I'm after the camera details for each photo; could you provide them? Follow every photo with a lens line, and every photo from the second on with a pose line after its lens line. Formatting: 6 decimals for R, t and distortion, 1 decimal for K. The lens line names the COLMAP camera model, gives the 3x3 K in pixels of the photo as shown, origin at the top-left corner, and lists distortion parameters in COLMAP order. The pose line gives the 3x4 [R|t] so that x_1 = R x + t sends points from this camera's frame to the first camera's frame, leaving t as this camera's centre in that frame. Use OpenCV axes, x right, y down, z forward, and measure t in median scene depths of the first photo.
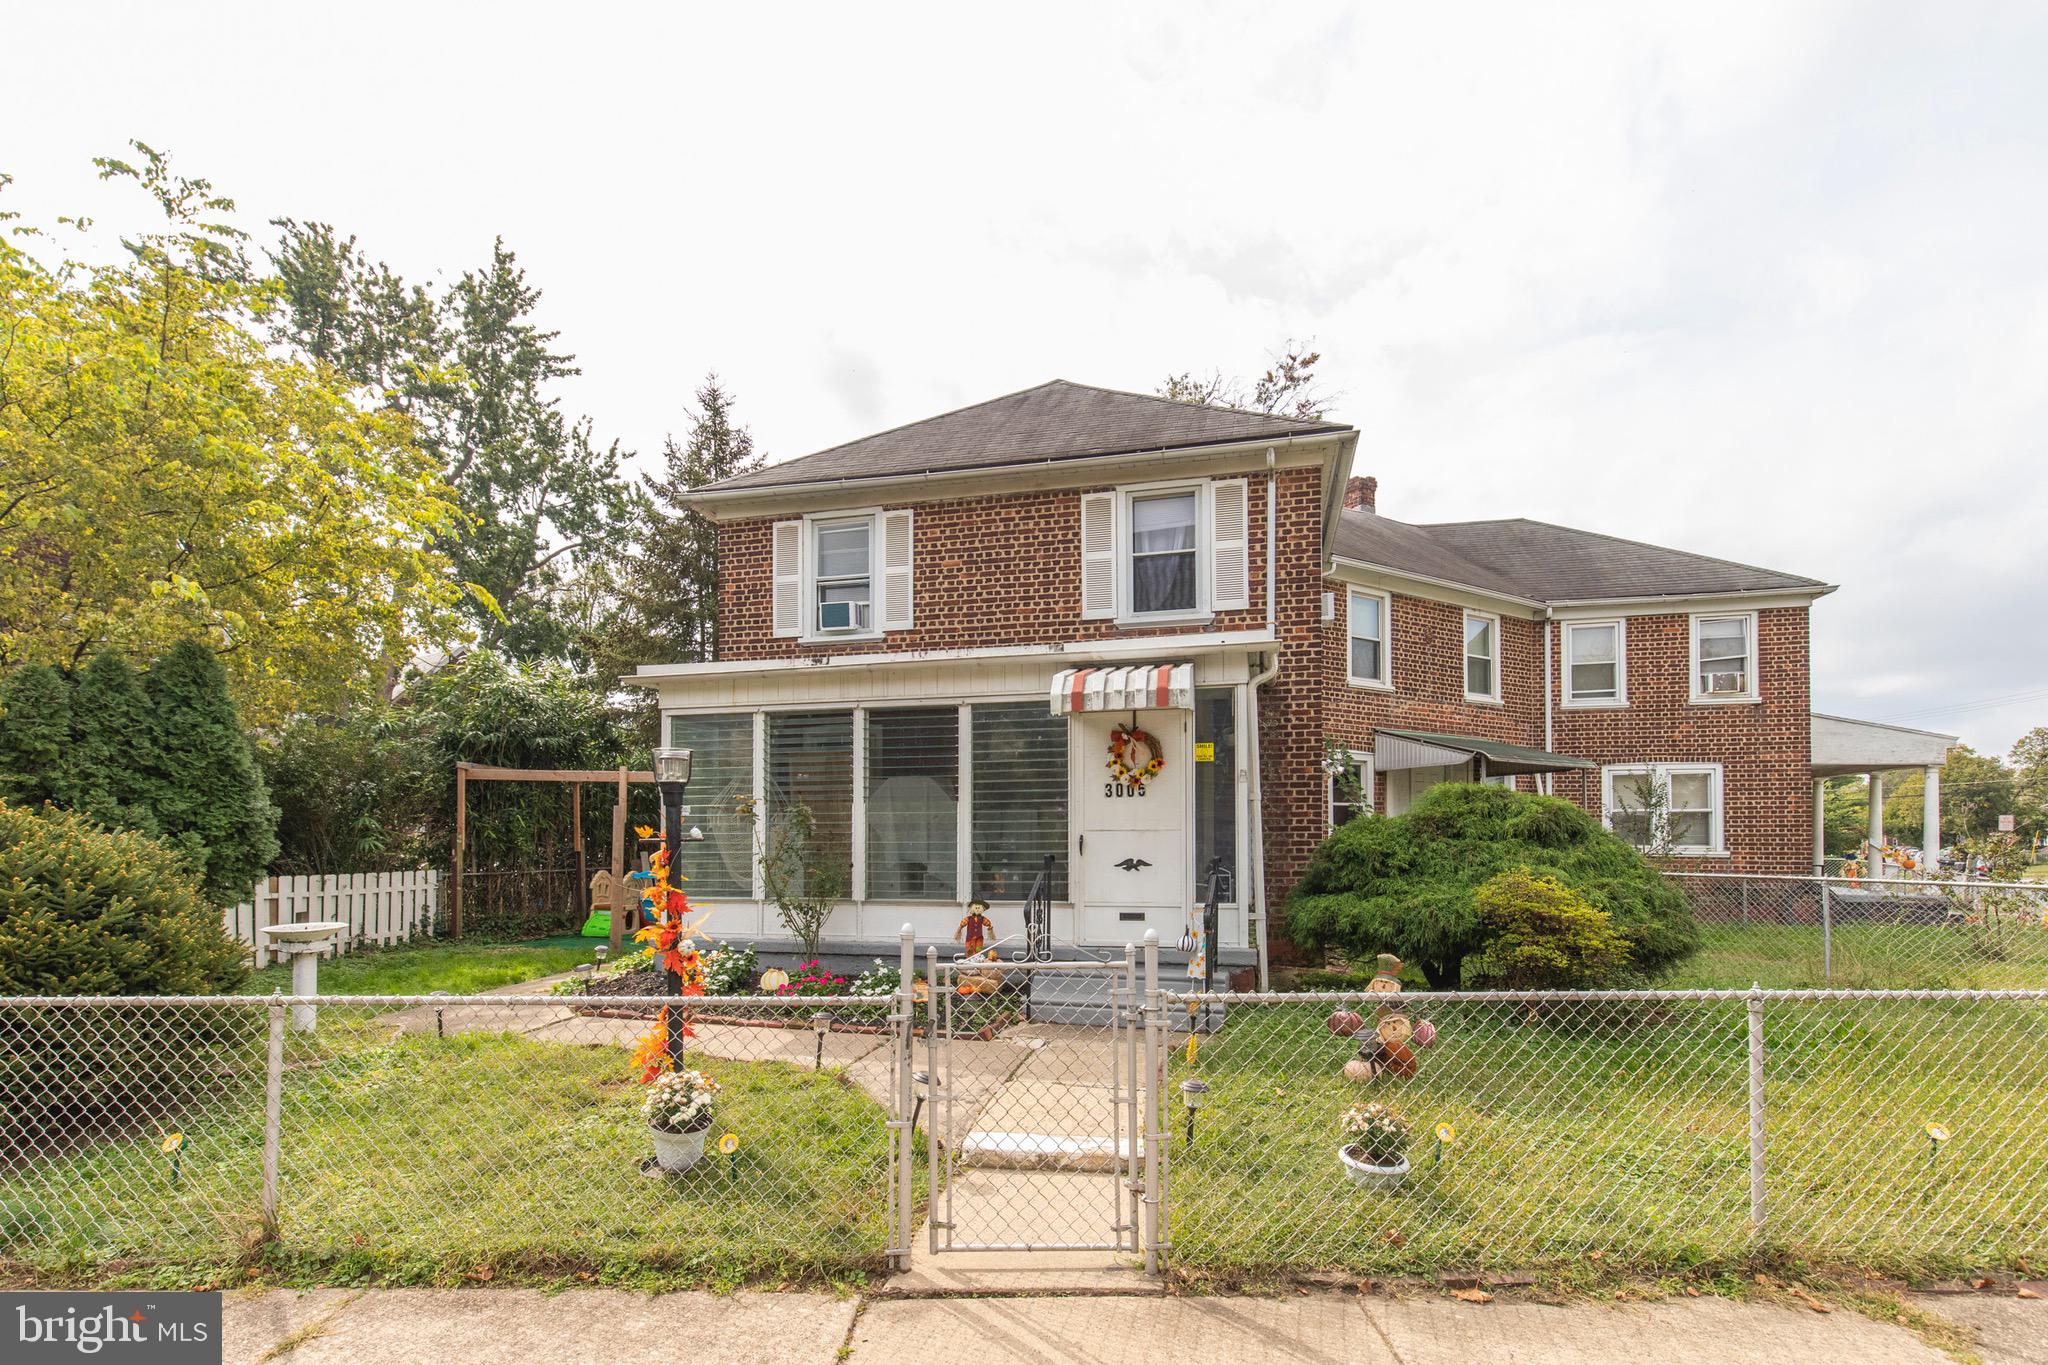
lens RADIAL K [[916.5, 0, 1075.5], [0, 916.5, 826.6], [0, 0, 1]] dist [0.006578, -0.001288]
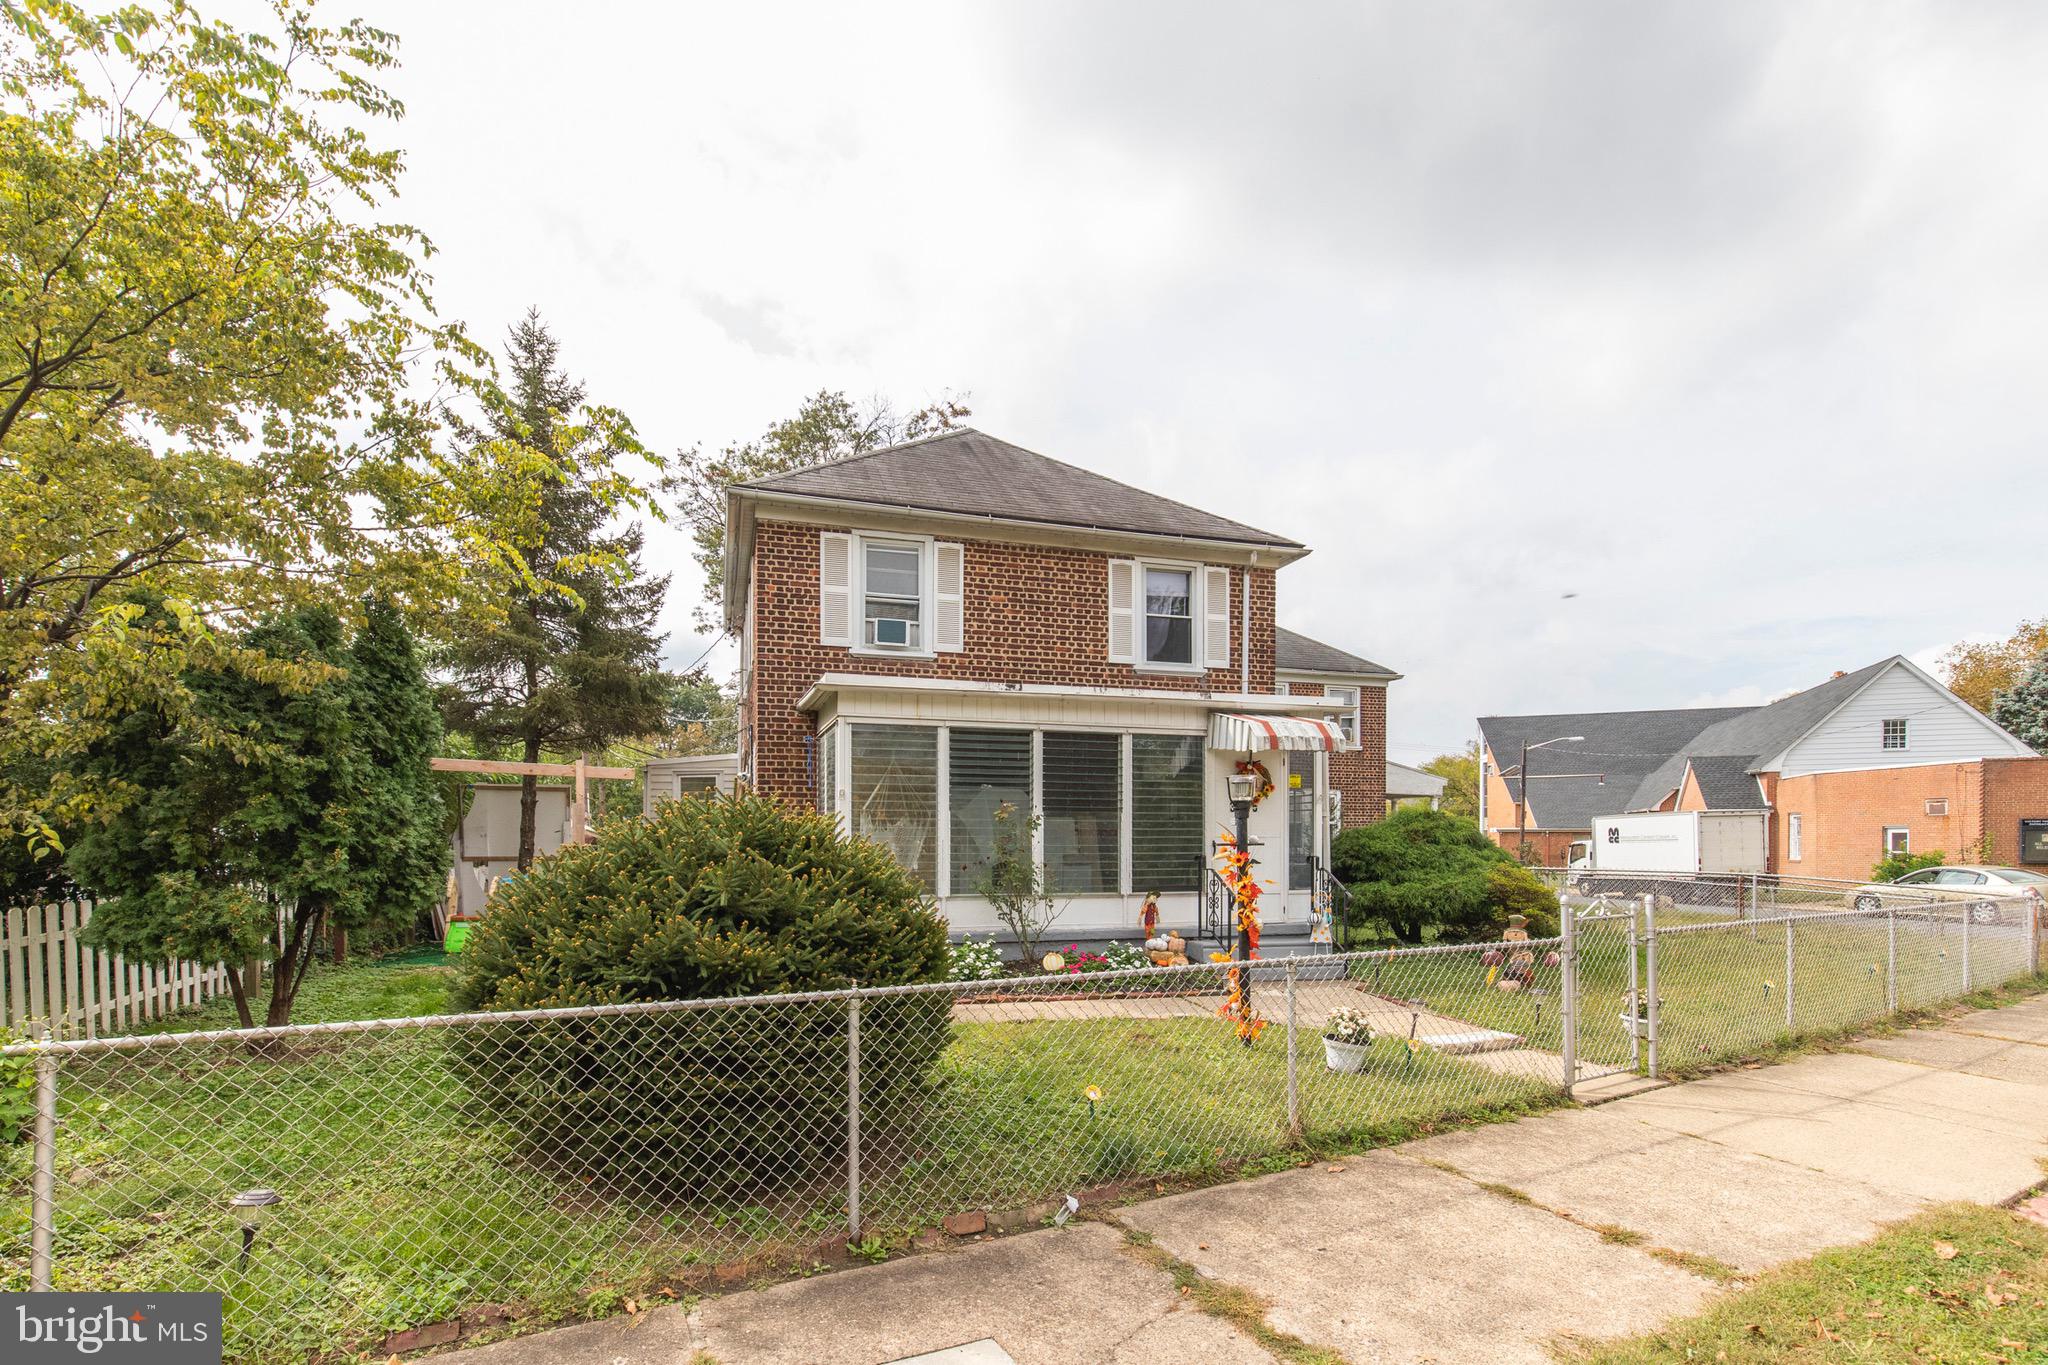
lens RADIAL K [[916.5, 0, 1026.1], [0, 916.5, 851.9], [0, 0, 1]] dist [0.006578, -0.001288]
pose [[0.863348, -0.001858, 0.504605, -0.708430], [-0.011168, 0.999678, 0.022788, -0.000528], [-0.504485, -0.025309, 0.863050, -0.000552]]
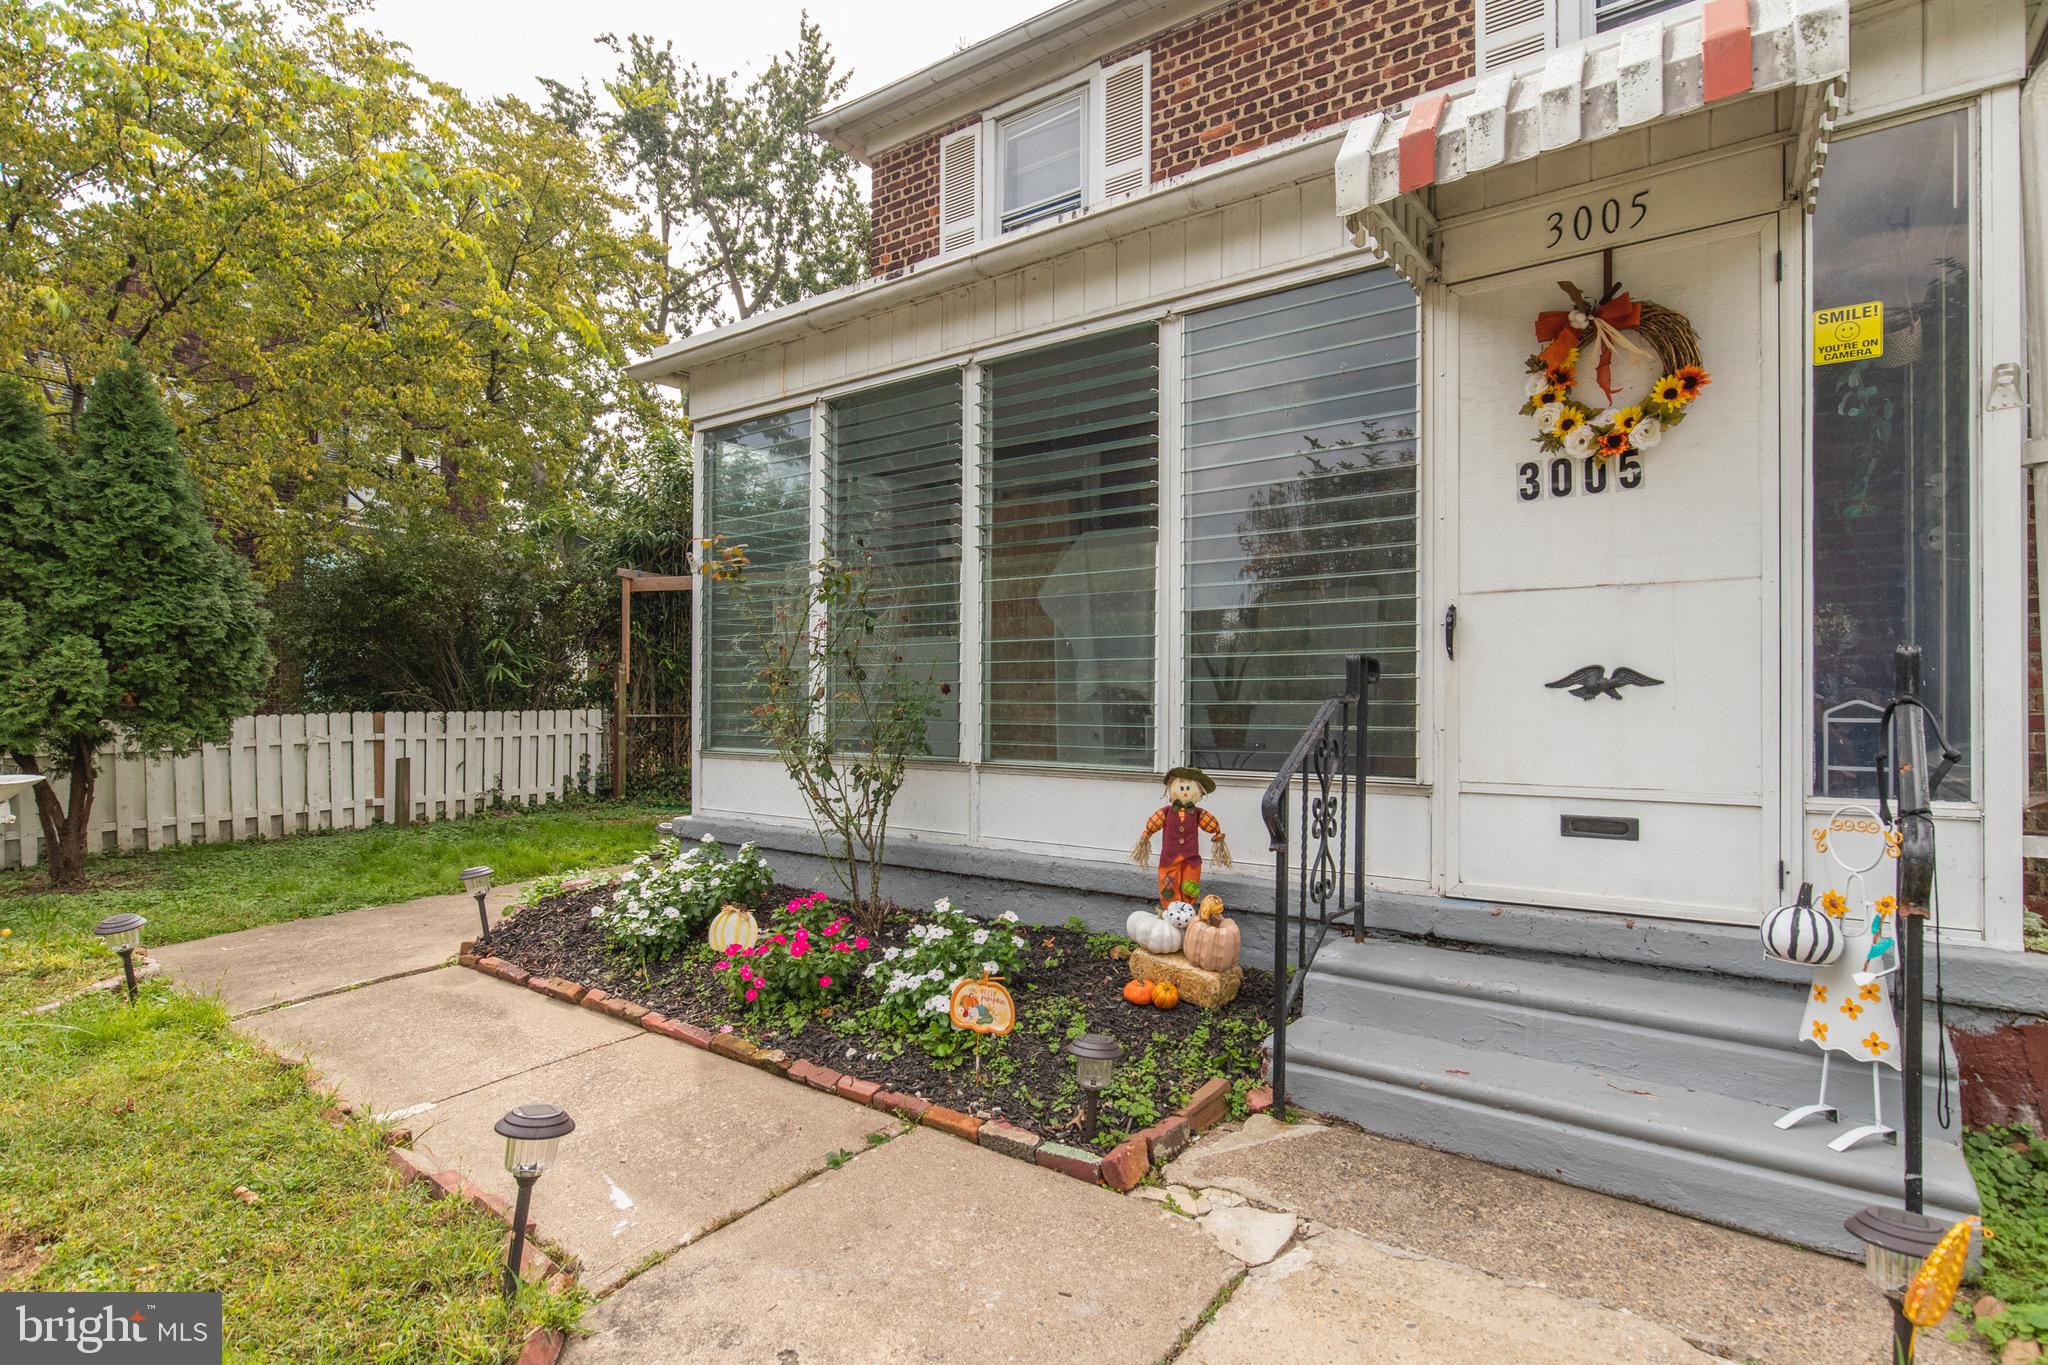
lens RADIAL K [[985.9, 0, 1114.8], [0, 985.9, 697.4], [0, 0, 1]] dist [-0.004421, -0.001174]
pose [[0.927432, 0.001741, -0.373988, 0.024102], [0.002371, 0.999942, 0.010534, 0.034910], [0.373984, -0.010656, 0.927374, 0.462222]]
